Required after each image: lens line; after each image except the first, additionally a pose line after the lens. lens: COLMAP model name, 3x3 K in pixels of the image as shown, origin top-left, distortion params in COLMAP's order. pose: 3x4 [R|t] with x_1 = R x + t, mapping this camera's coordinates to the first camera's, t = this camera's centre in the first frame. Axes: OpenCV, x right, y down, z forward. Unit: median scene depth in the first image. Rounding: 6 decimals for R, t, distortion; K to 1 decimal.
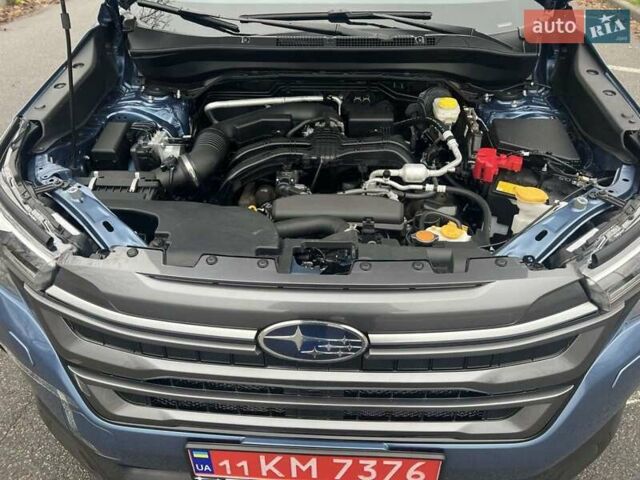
lens RADIAL K [[489.5, 0, 320.0], [0, 489.5, 240.0], [0, 0, 1]] dist [0.059618, -0.061647]
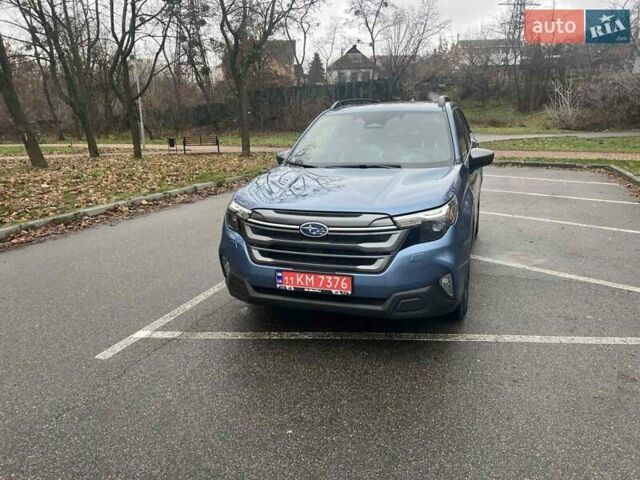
lens RADIAL K [[489.5, 0, 320.0], [0, 489.5, 240.0], [0, 0, 1]] dist [0.059618, -0.061647]
pose [[0.958499, 0.055153, -0.279709, 0.897076], [-0.153605, 0.926434, -0.343695, 1.304427], [0.240176, 0.372396, 0.896458, -1.883083]]
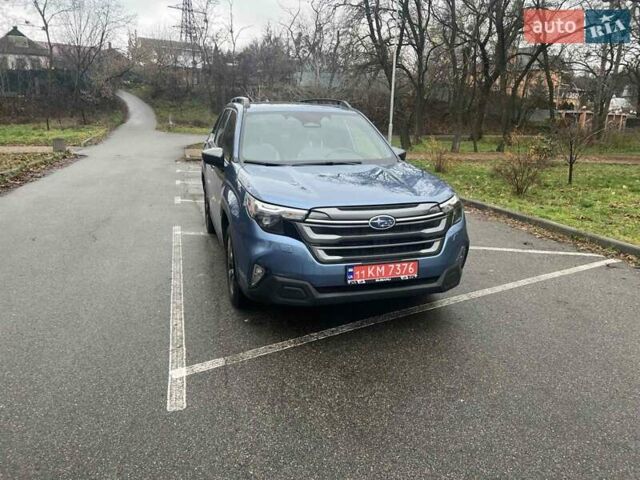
lens RADIAL K [[489.5, 0, 320.0], [0, 489.5, 240.0], [0, 0, 1]] dist [0.059618, -0.061647]
pose [[0.937341, -0.065943, 0.342116, -1.543161], [0.186444, 0.924439, -0.332642, 1.308744], [-0.294330, 0.375584, 0.878810, -1.858629]]
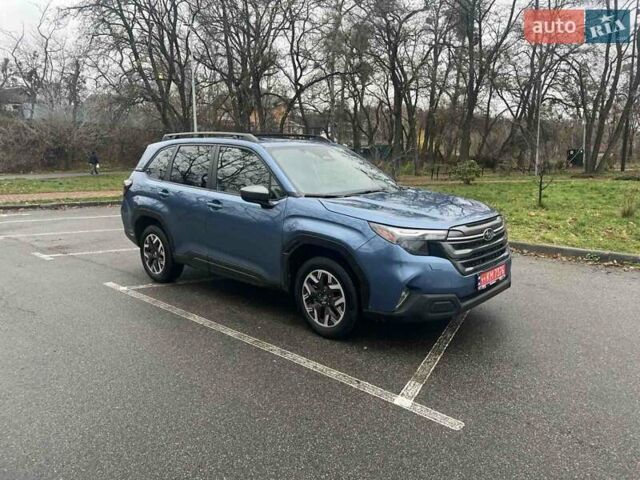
lens RADIAL K [[489.5, 0, 320.0], [0, 489.5, 240.0], [0, 0, 1]] dist [0.059618, -0.061647]
pose [[0.621159, -0.140600, 0.770969, -3.904474], [0.462158, 0.860221, -0.215477, 0.449304], [-0.632907, 0.490155, 0.599313, -0.620831]]
